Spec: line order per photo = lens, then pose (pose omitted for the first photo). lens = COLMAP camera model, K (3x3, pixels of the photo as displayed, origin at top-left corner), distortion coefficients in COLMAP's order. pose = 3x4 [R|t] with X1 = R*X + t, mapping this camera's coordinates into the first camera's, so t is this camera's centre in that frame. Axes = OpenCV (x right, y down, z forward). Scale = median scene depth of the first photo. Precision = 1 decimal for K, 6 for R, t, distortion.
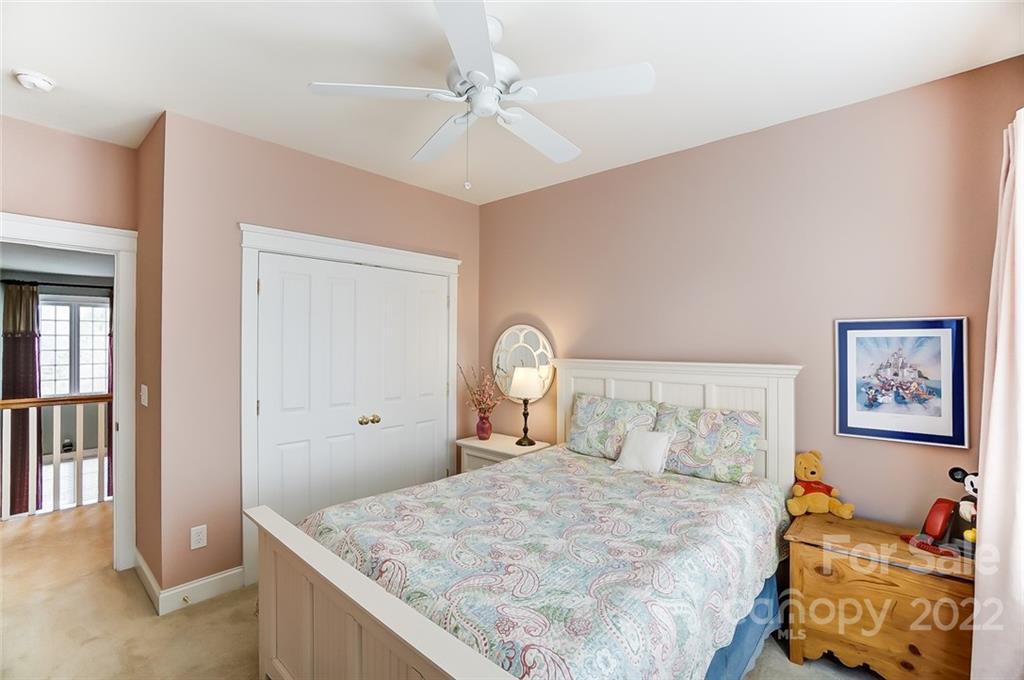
lens RADIAL K [[448.8, 0, 514.5], [0, 448.8, 338.0], [0, 0, 1]] dist [-0.067667, 0.026066]
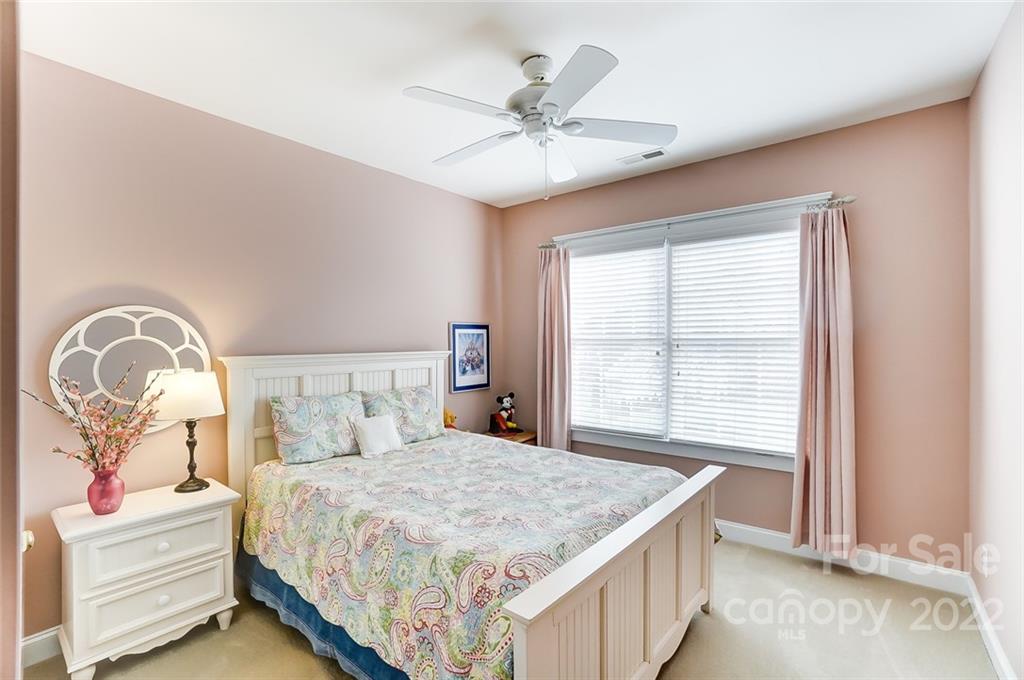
lens RADIAL K [[448.8, 0, 514.5], [0, 448.8, 338.0], [0, 0, 1]] dist [-0.067667, 0.026066]
pose [[-0.028709, 0.005063, 0.999575, -0.957173], [-0.004770, 0.999975, -0.005202, 0.025275], [-0.999576, -0.004917, -0.028685, 0.829052]]
